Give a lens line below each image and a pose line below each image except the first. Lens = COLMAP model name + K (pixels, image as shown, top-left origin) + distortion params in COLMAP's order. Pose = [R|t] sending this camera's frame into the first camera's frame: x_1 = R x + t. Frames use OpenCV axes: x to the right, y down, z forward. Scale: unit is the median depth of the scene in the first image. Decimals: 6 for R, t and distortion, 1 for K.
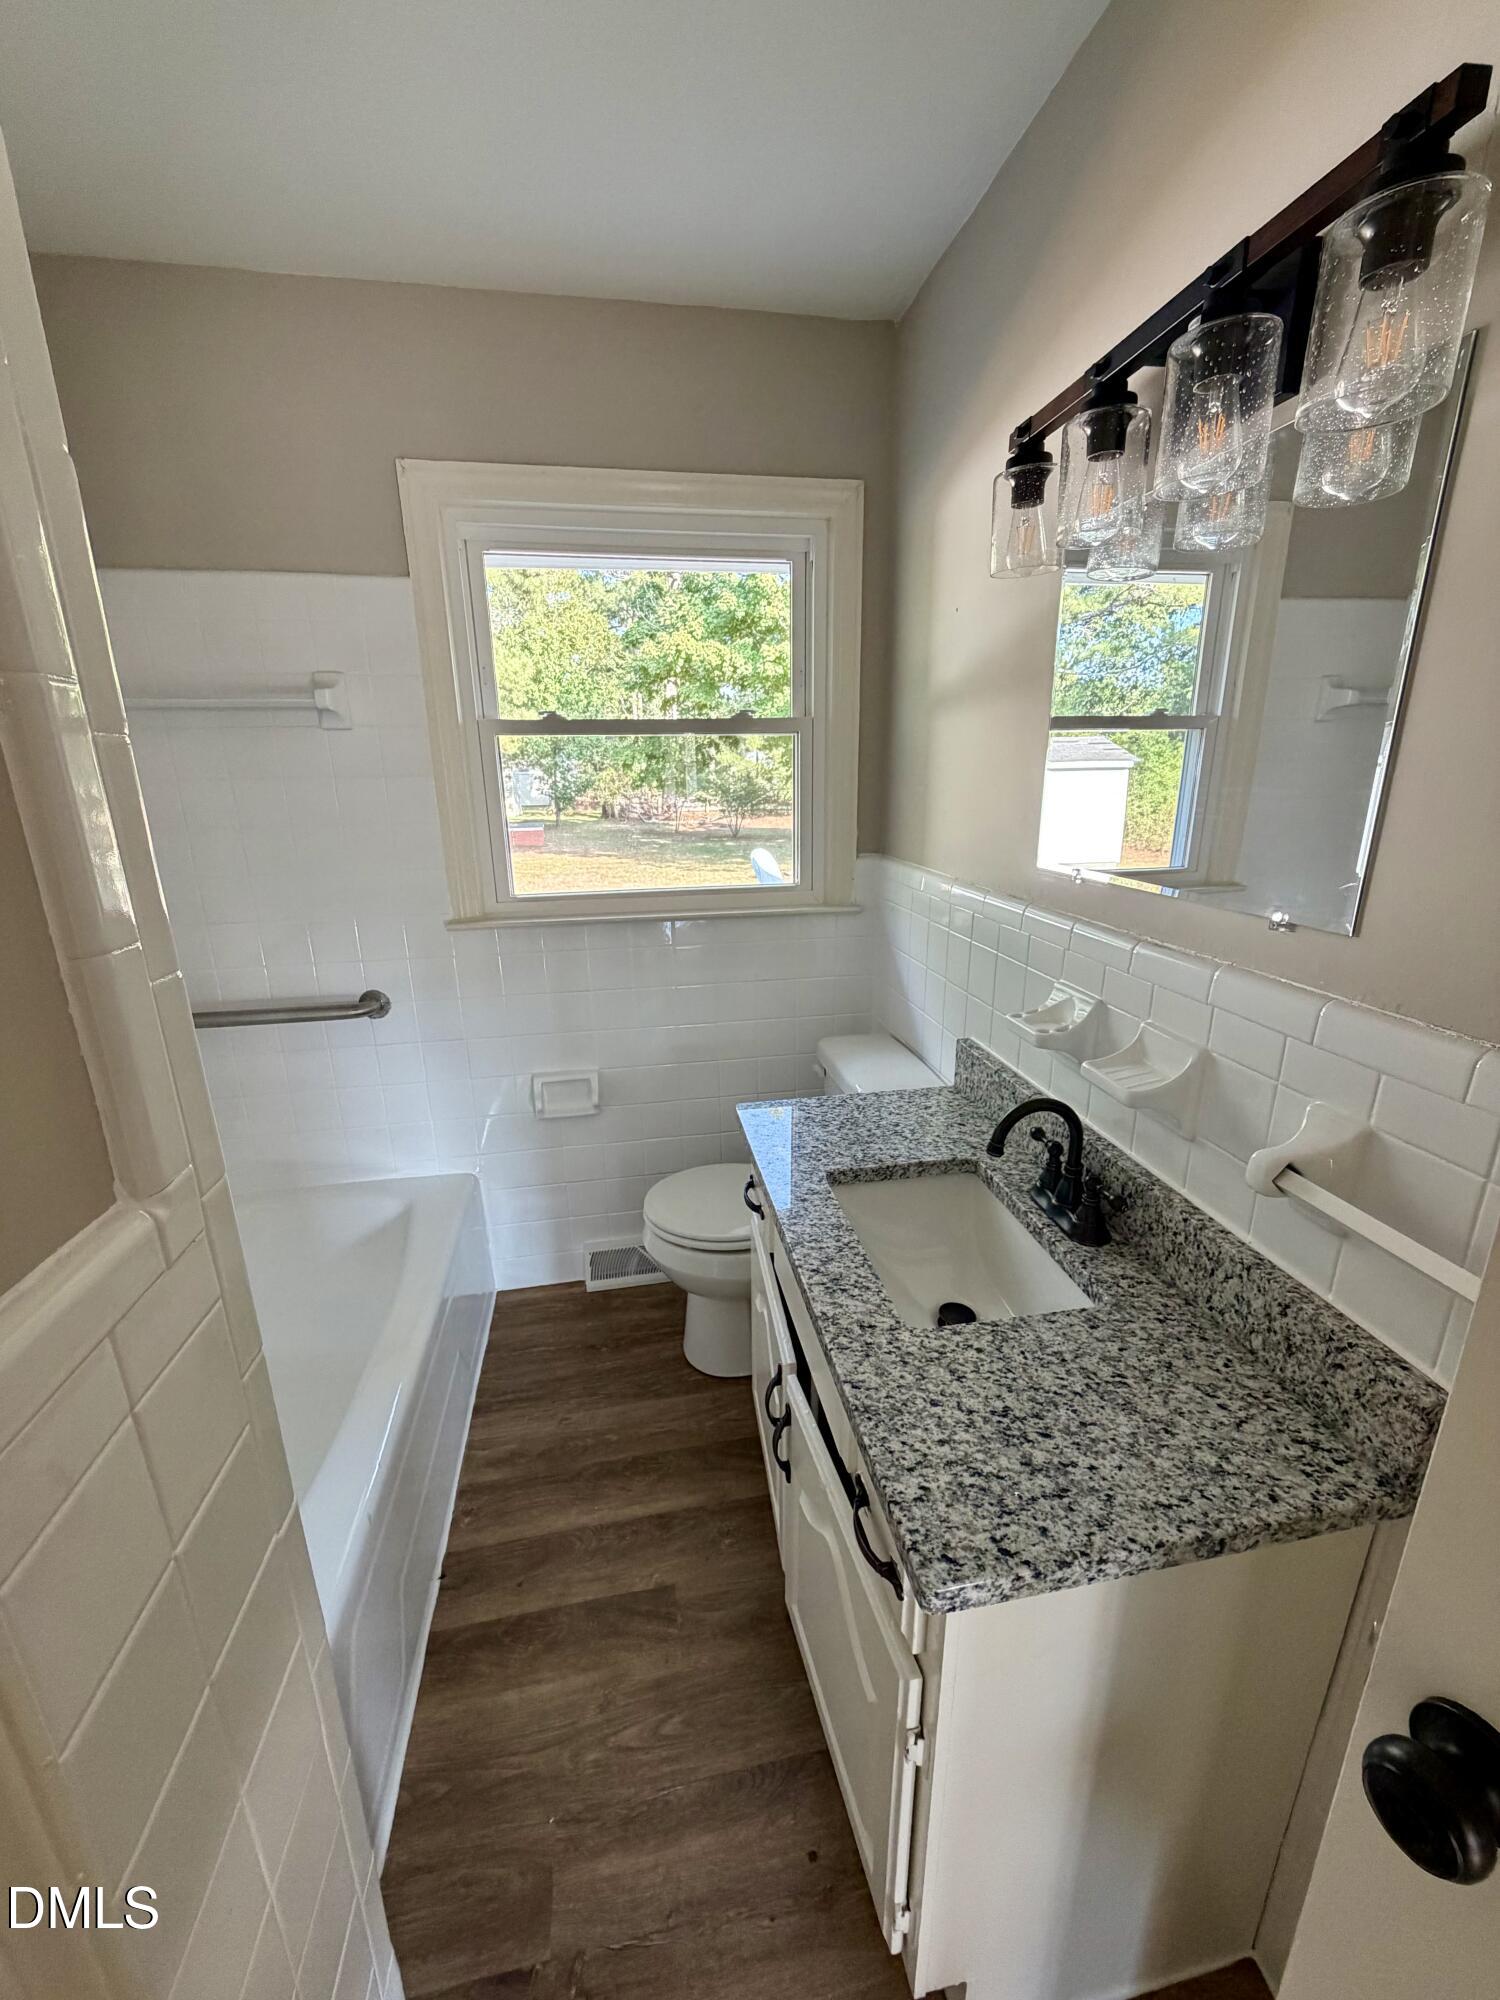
lens RADIAL K [[796.3, 0, 753.7], [0, 796.3, 1007.6], [0, 0, 1]] dist [0.004695, 0.000527]
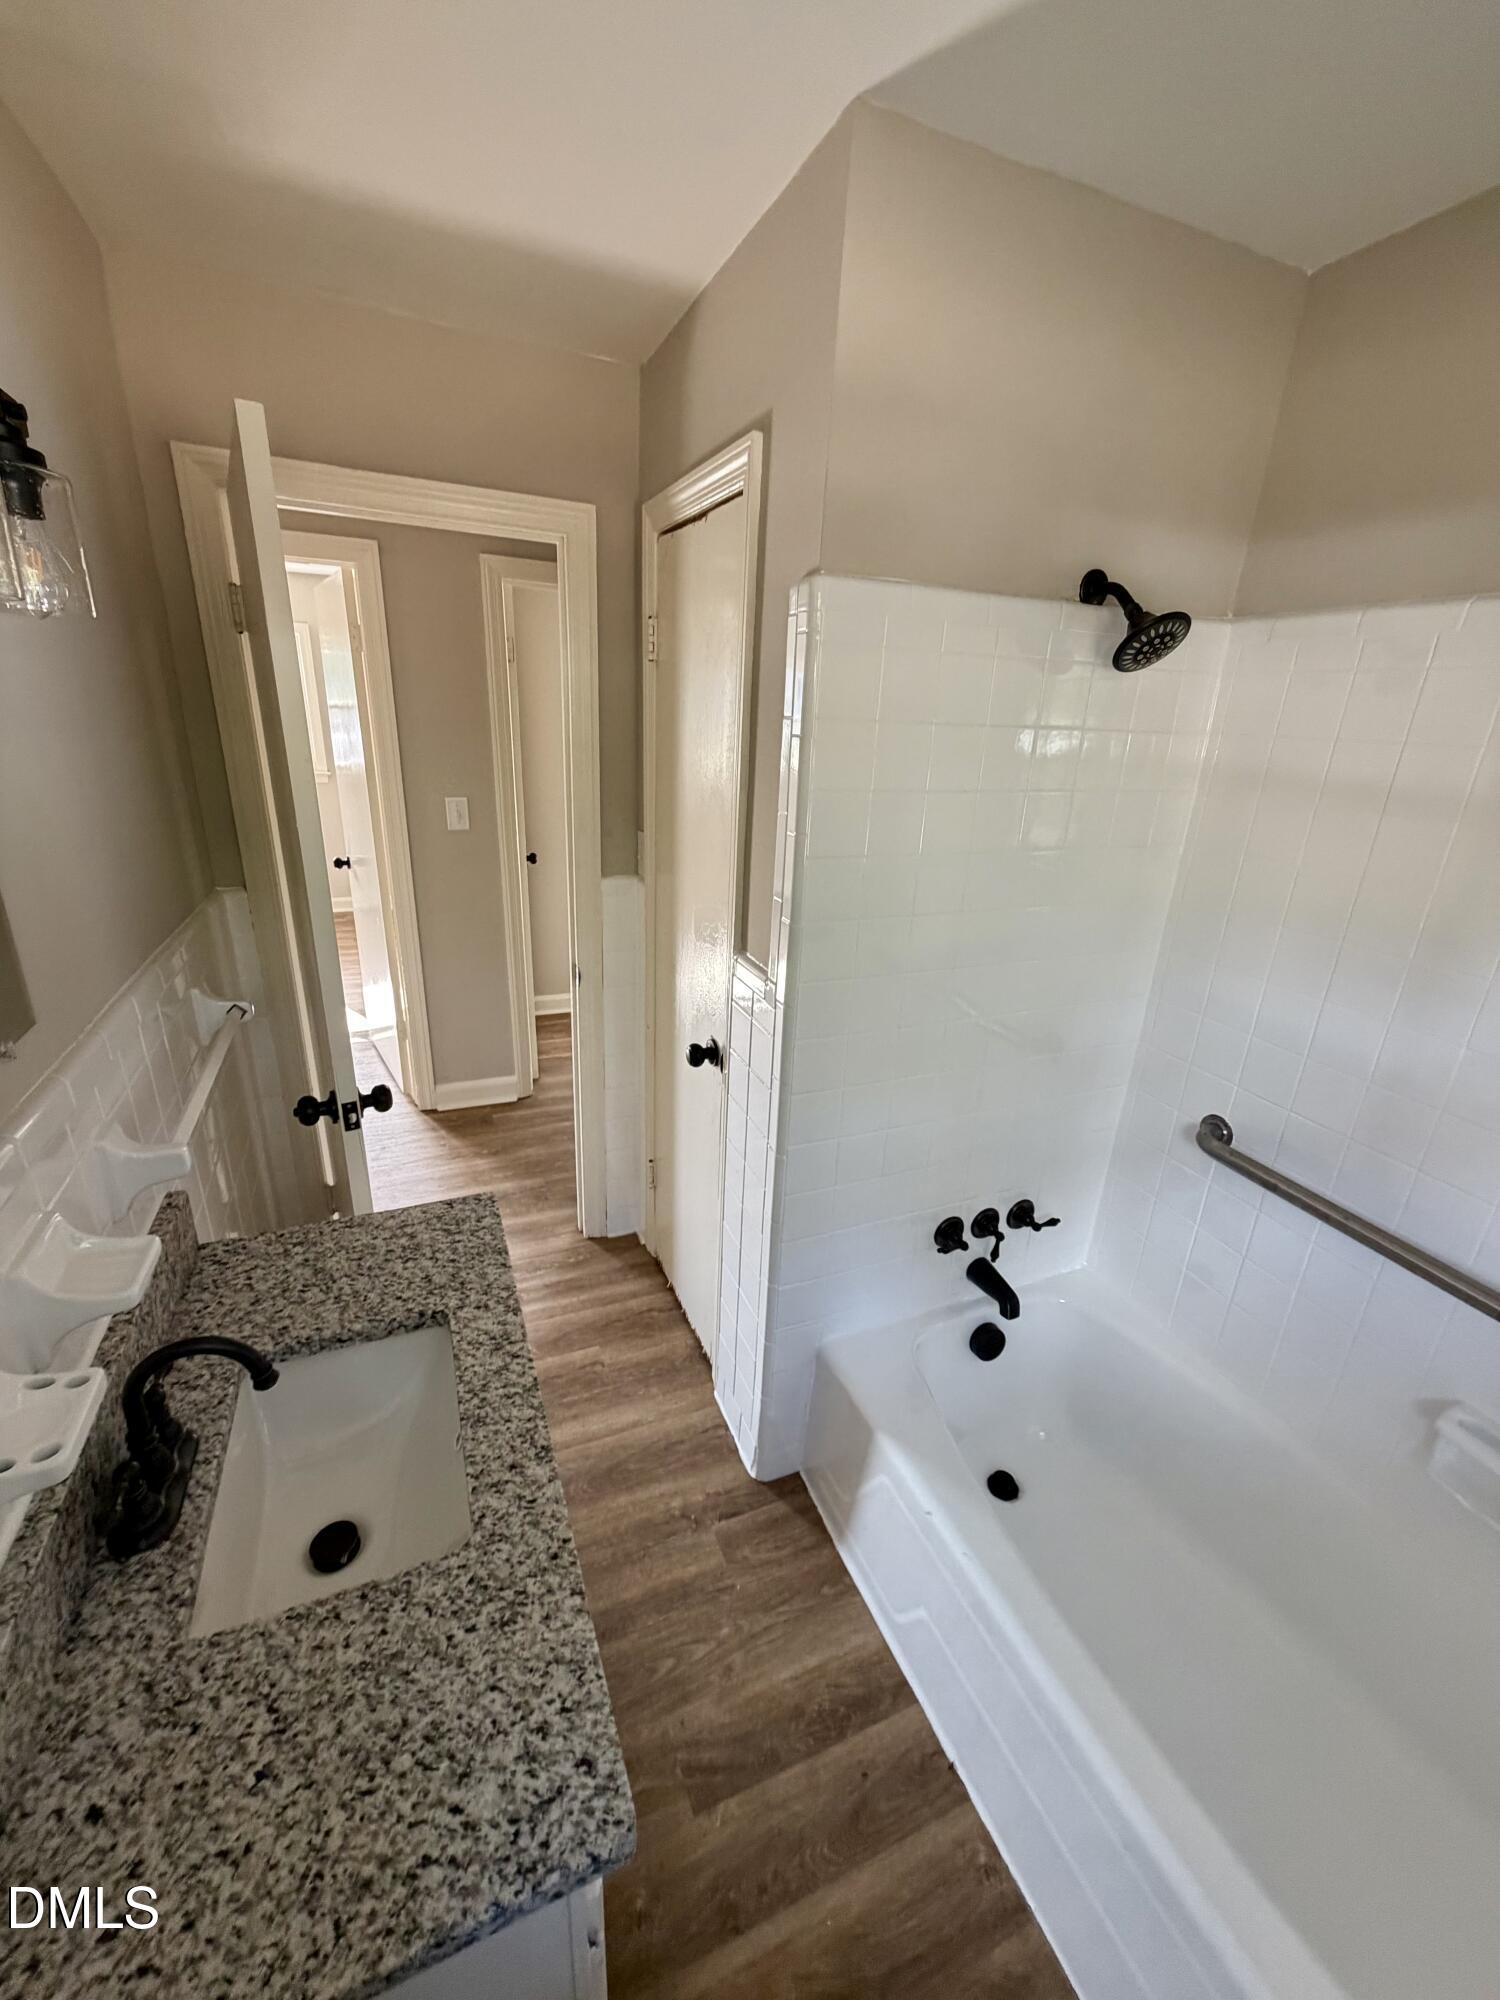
lens RADIAL K [[796.3, 0, 749.5], [0, 796.3, 998.7], [0, 0, 1]] dist [0.004695, 0.000527]
pose [[-0.974447, 0.048751, -0.219263, -0.014536], [-0.092464, 0.802556, 0.589368, -0.685165], [0.204703, 0.594582, -0.777541, 1.587000]]
